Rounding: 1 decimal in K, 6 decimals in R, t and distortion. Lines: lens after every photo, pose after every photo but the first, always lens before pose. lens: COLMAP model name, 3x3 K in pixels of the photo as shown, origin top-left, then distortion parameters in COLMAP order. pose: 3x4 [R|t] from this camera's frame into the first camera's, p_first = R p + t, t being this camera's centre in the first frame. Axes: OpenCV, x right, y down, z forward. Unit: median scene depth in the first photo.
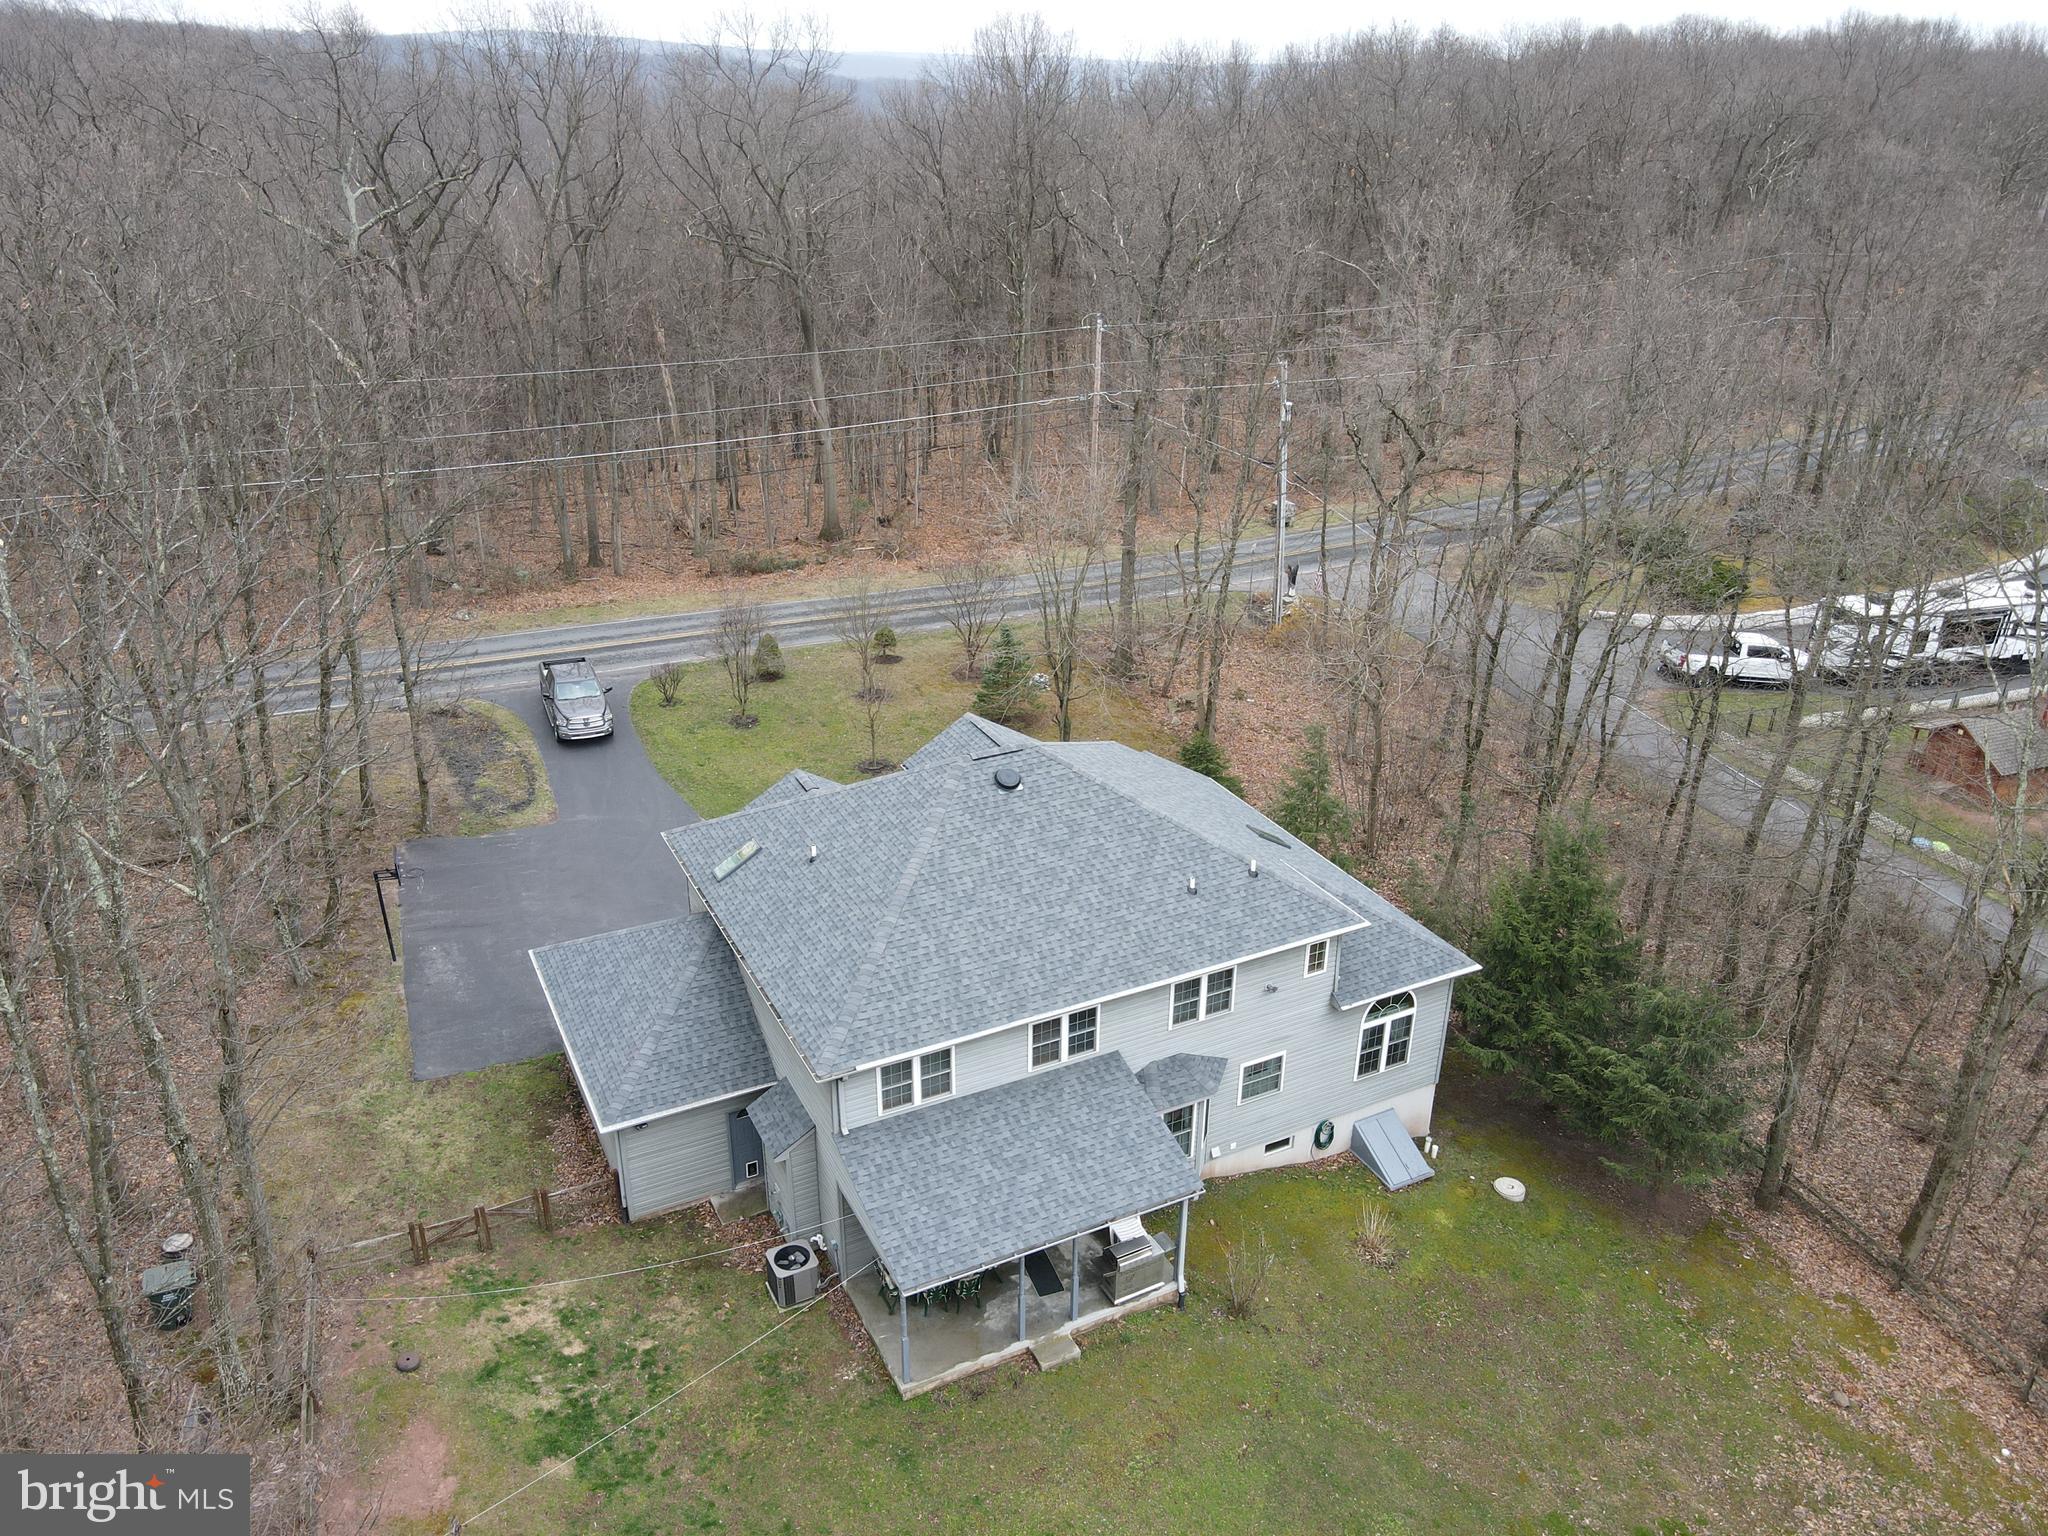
lens RADIAL K [[1506.8, 0, 1024.0], [0, 1506.8, 768.0], [0, 0, 1]] dist [-0.028176, 0.116125]
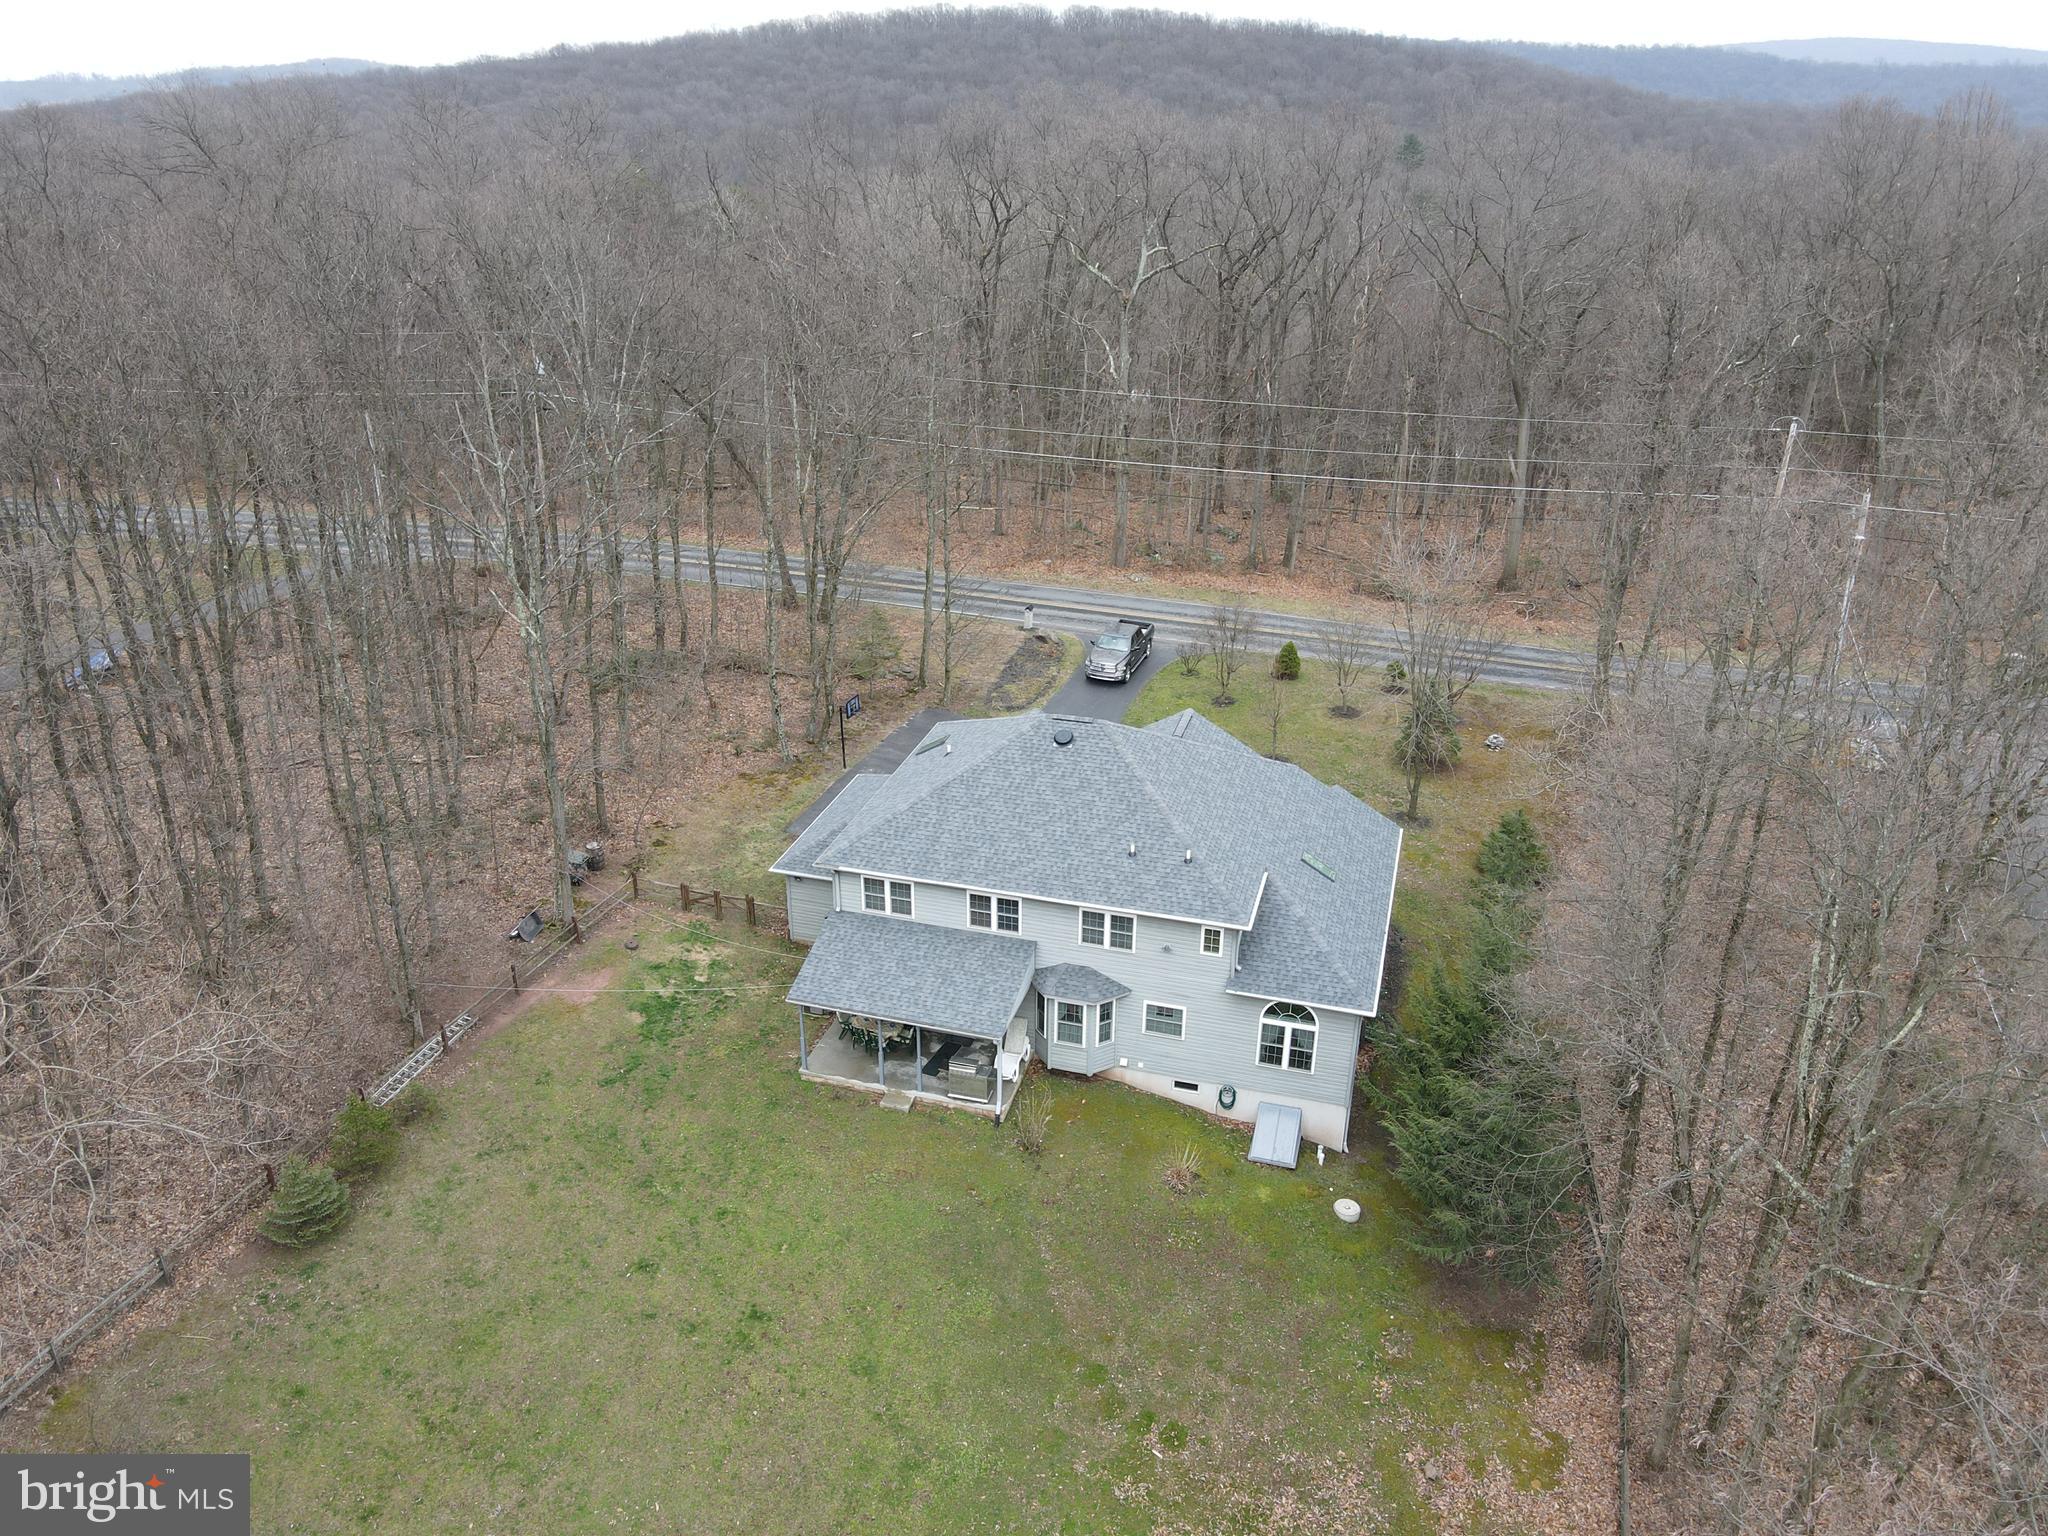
lens RADIAL K [[1506.8, 0, 1024.0], [0, 1506.8, 768.0], [0, 0, 1]] dist [-0.028176, 0.116125]
pose [[0.731868, 0.283199, -0.619812, 0.844615], [-0.287391, 0.952982, 0.096080, -0.090048], [0.617880, 0.107811, 0.778846, -0.091599]]
